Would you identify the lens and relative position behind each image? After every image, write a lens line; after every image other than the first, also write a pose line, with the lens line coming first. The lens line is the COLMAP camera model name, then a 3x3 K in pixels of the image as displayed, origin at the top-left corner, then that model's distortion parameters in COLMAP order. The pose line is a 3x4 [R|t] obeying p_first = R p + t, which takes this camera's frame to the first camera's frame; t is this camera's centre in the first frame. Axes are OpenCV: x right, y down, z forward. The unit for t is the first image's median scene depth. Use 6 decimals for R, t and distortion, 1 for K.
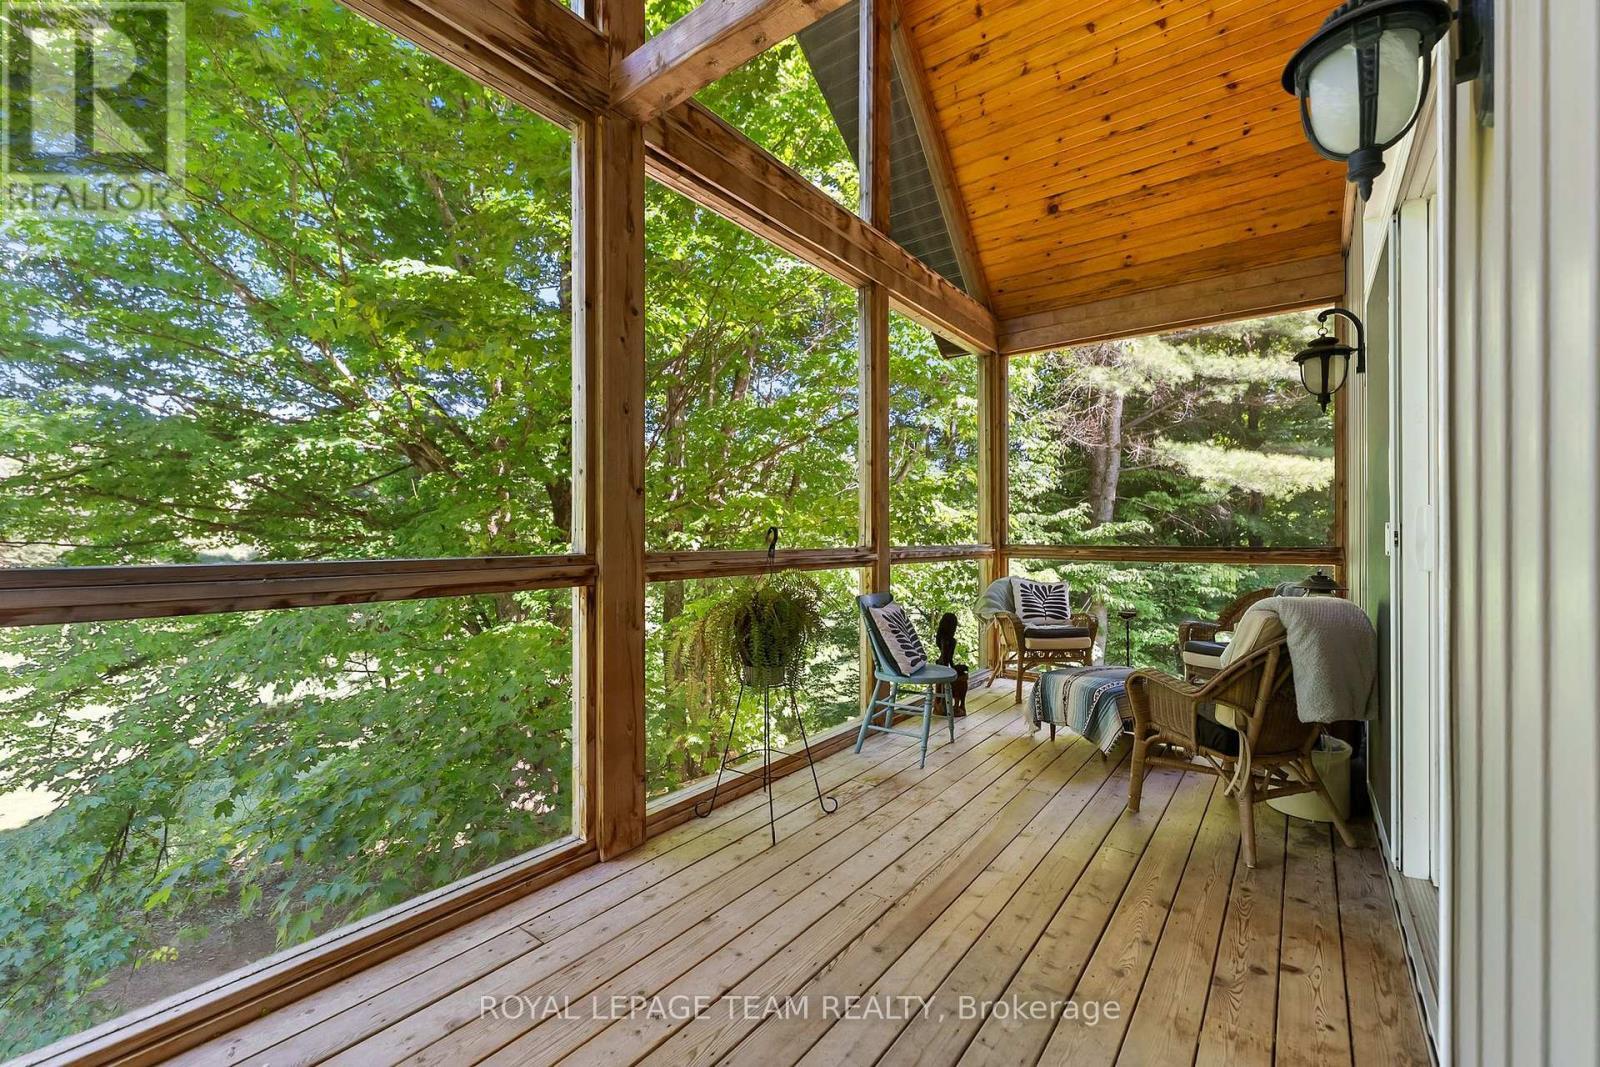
lens RADIAL K [[659.8, 0, 800.0], [0, 659.8, 533.5], [0, 0, 1]] dist [-0.000357, 0.000025]
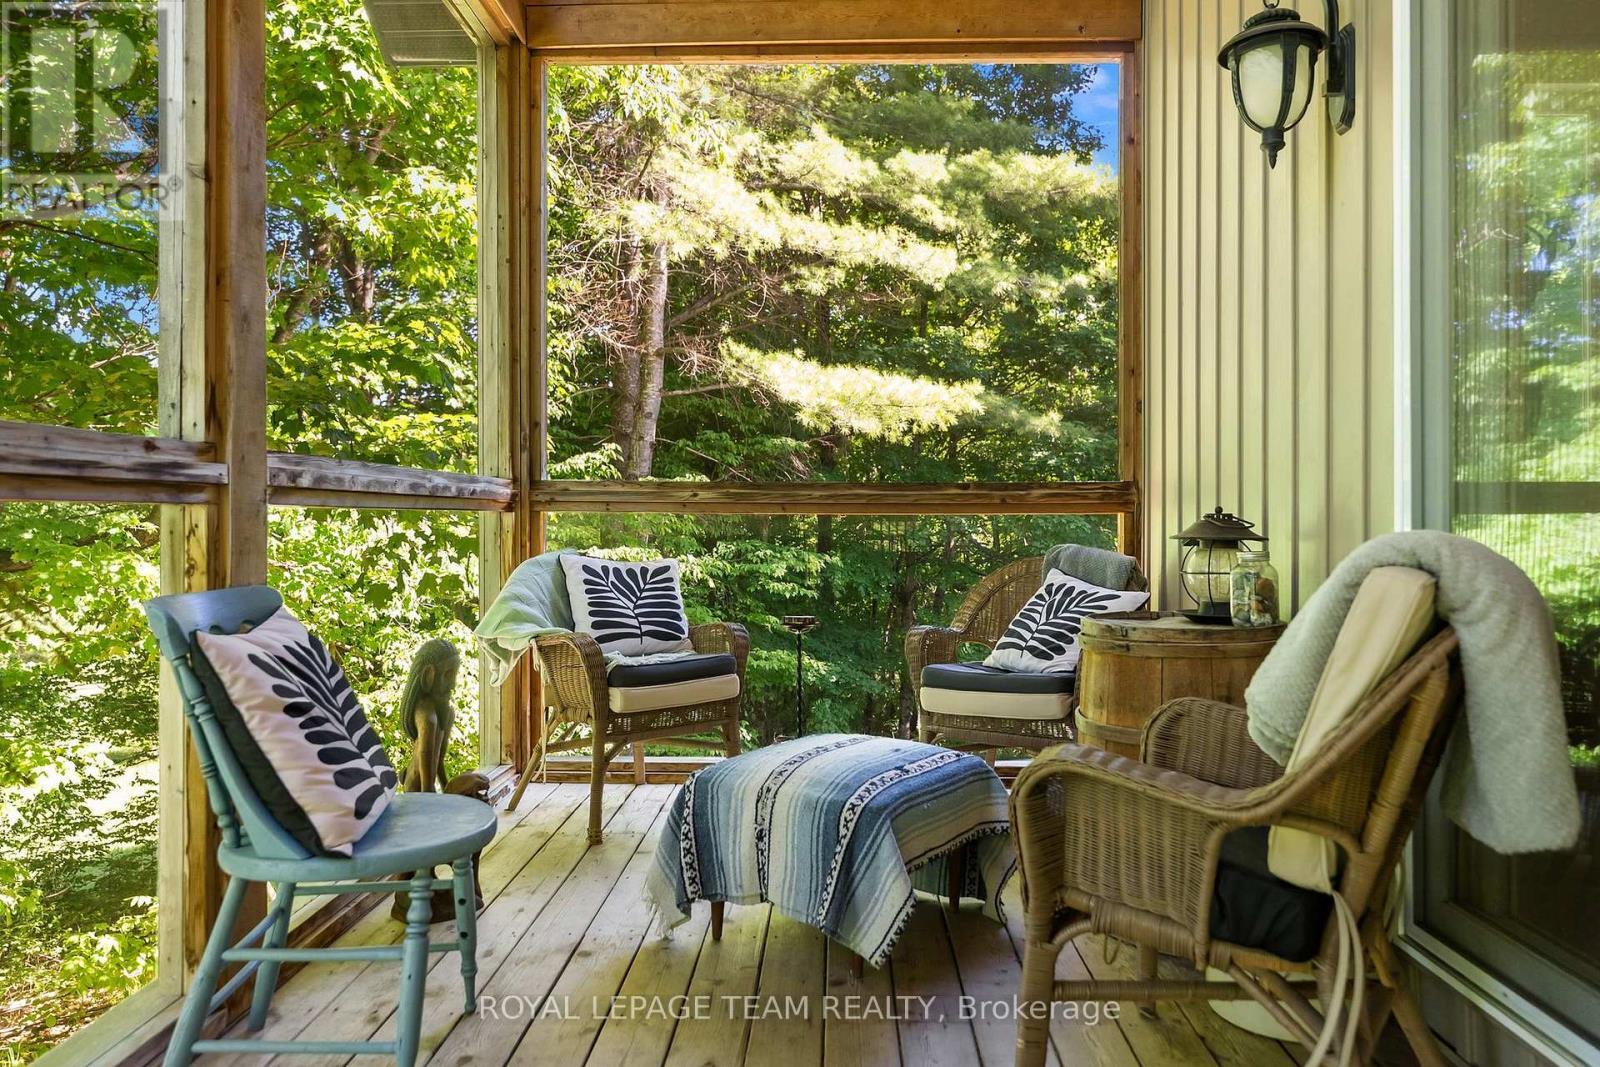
lens RADIAL K [[1091.6, 0, 798.9], [0, 1091.6, 518.9], [0, 0, 1]] dist [0.001202, 0.002026]
pose [[0.815642, 0.001144, 0.578556, 0.026267], [-0.004125, 0.999984, 0.003838, 0.036211], [-0.578542, -0.005517, 0.815634, 0.280500]]
